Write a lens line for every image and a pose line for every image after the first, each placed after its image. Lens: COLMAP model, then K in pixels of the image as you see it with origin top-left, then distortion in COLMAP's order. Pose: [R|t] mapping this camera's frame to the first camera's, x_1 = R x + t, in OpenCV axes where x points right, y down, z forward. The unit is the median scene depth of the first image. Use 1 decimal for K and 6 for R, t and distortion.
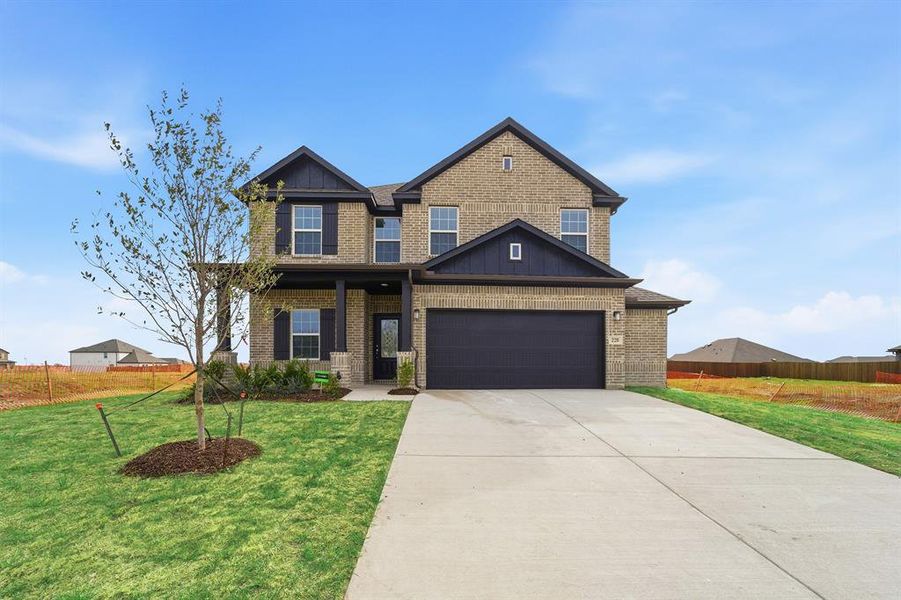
lens RADIAL K [[372.2, 0, 448.2], [0, 372.2, 300.7], [0, 0, 1]] dist [-0.004942, 0.000269]
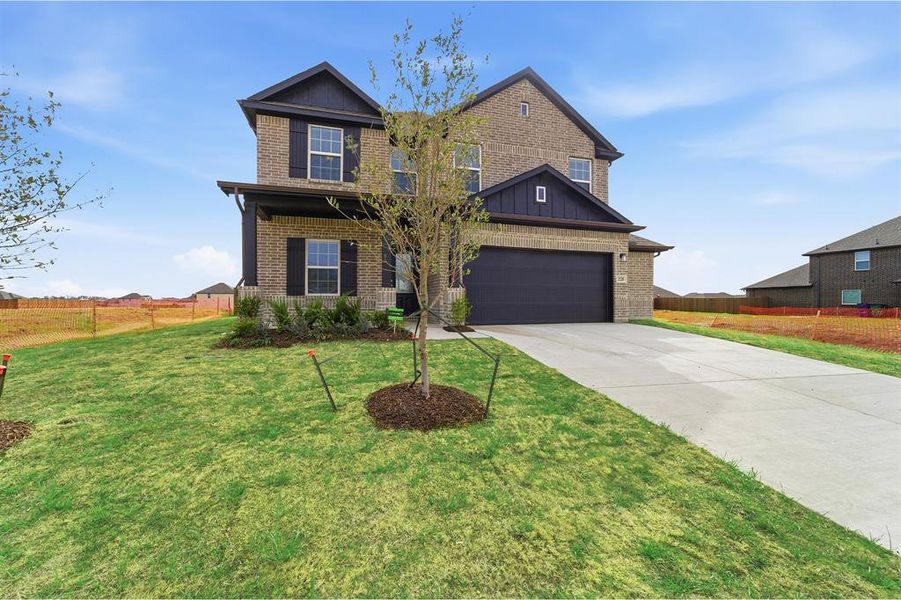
lens RADIAL K [[375.3, 0, 450.5], [0, 375.3, 229.9], [0, 0, 1]] dist [-0.002085, -0.000050]
pose [[0.965912, 0.048563, 0.254275, -0.323274], [-0.046014, 0.998813, -0.015968, -0.001017], [-0.254749, 0.003723, 0.967000, 0.028191]]
